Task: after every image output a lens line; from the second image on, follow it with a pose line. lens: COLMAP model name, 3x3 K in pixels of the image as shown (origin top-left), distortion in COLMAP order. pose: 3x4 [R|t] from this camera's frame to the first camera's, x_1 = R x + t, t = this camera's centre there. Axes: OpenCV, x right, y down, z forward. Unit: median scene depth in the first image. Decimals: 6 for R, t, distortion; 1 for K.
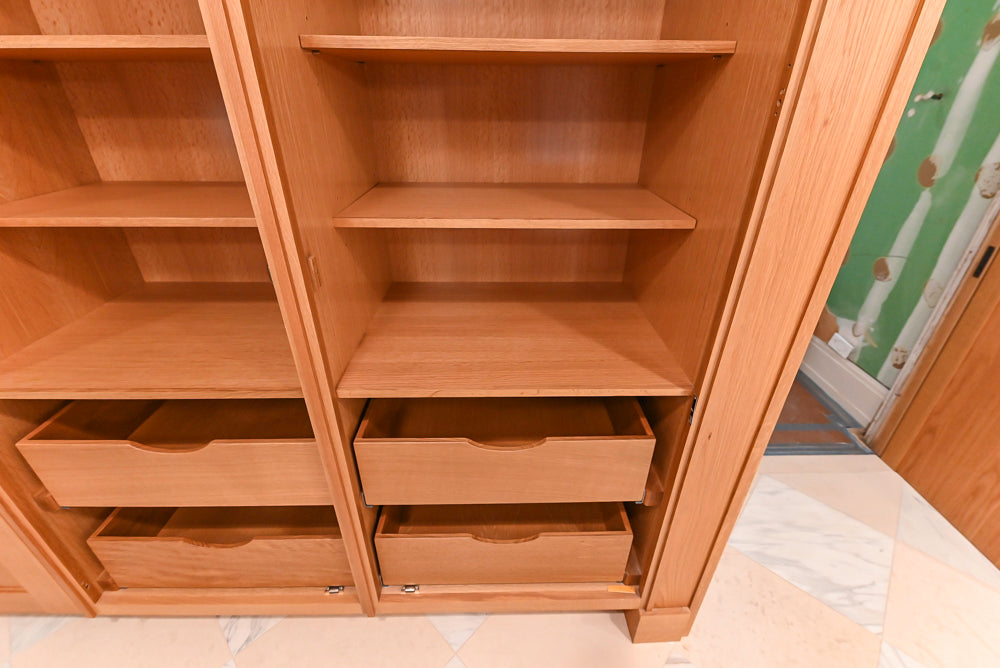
lens RADIAL K [[420.7, 0, 501.4], [0, 420.7, 321.1], [0, 0, 1]] dist [0.004956, -0.006065]
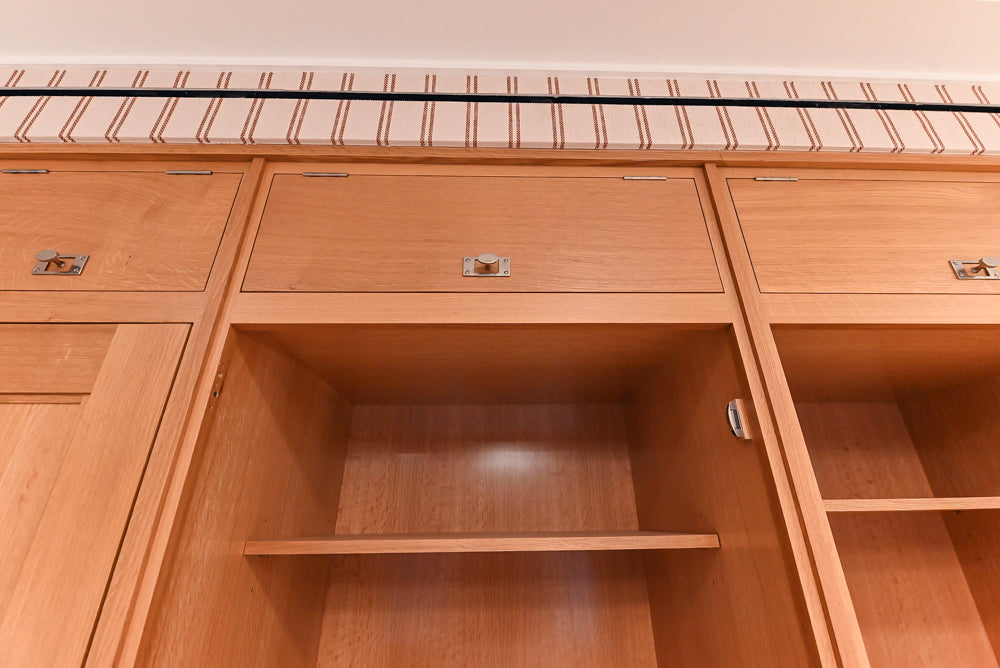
lens RADIAL K [[420.7, 0, 503.4], [0, 420.7, 327.8], [0, 0, 1]] dist [0.004956, -0.006065]
pose [[0.999814, -0.015294, 0.011773, -0.614613], [0.018596, 0.599968, -0.799808, -0.353133], [0.005169, 0.799878, 0.600140, -0.092860]]
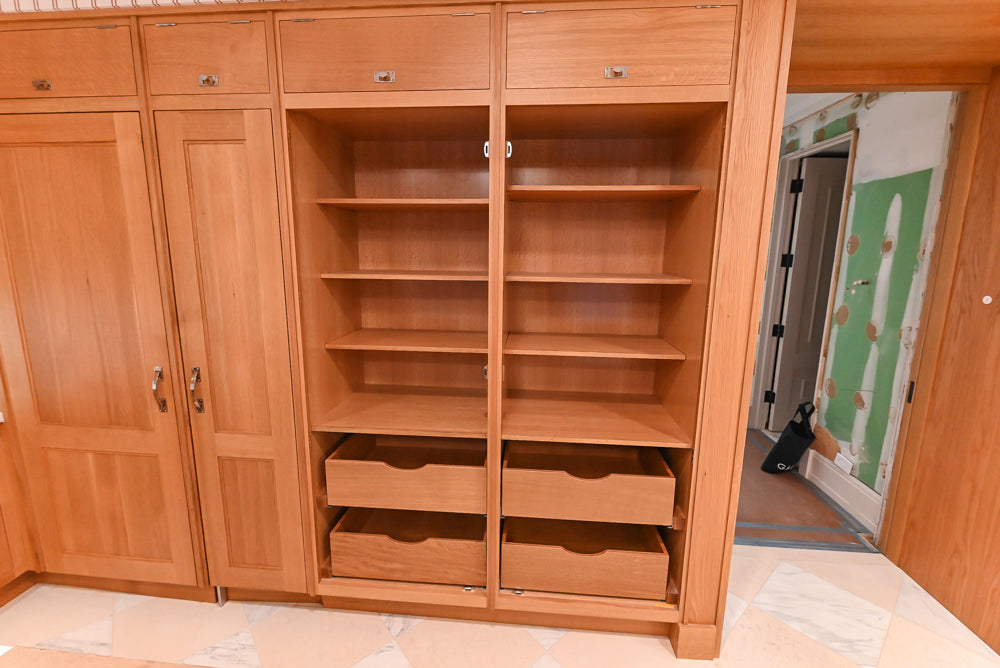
lens RADIAL K [[420.7, 0, 499.4], [0, 420.7, 323.9], [0, 0, 1]] dist [0.004956, -0.006065]
pose [[0.994846, 0.020980, -0.099206, -0.157459], [-0.051216, 0.948357, -0.313044, 0.208315], [0.087515, 0.316512, 0.944543, -0.729184]]
